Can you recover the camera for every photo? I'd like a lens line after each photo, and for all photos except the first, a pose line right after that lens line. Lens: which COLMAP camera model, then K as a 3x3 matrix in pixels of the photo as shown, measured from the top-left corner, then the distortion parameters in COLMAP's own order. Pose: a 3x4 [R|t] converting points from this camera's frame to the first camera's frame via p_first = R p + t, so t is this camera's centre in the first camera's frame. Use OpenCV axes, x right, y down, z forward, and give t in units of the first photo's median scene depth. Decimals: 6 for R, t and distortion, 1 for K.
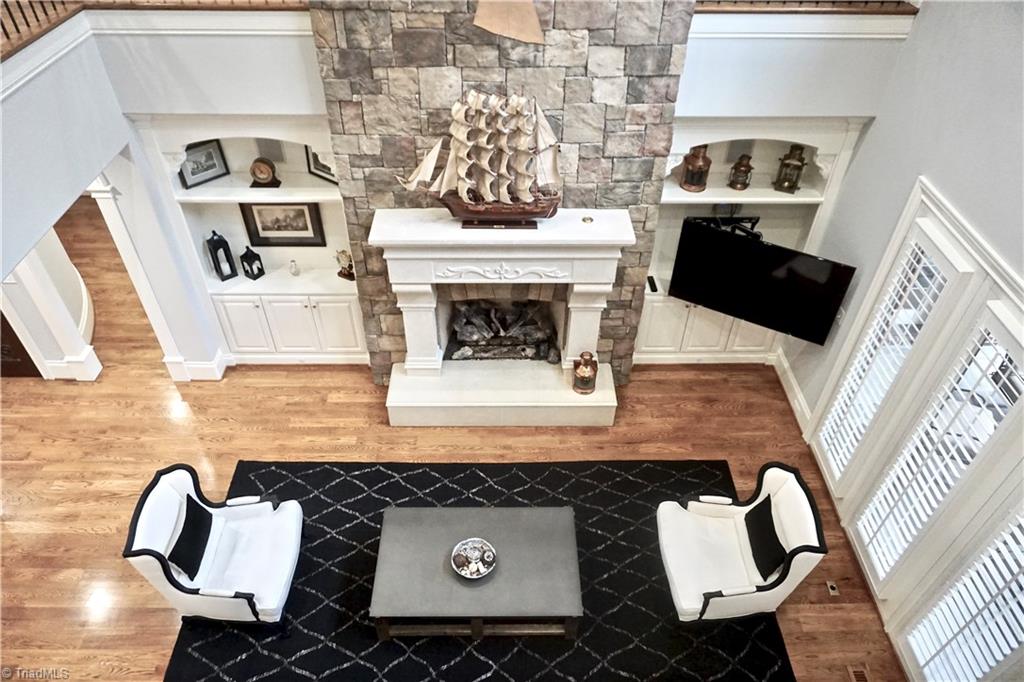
lens RADIAL K [[680.8, 0, 513.1], [0, 680.8, 340.5], [0, 0, 1]] dist [-0.054202, 0.030322]
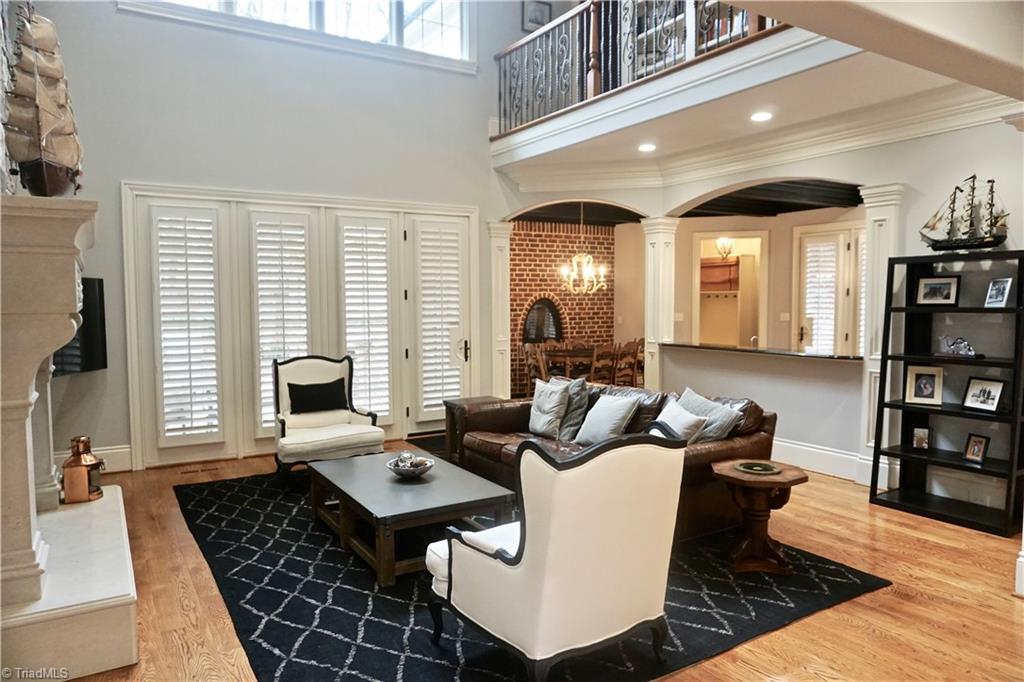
lens RADIAL K [[680.8, 0, 518.6], [0, 680.8, 345.7], [0, 0, 1]] dist [-0.054202, 0.030322]
pose [[-0.523274, -0.061936, 0.849911, -0.891930], [0.568882, 0.717187, 0.402513, -0.084104], [-0.634475, 0.694123, -0.340051, 1.075719]]
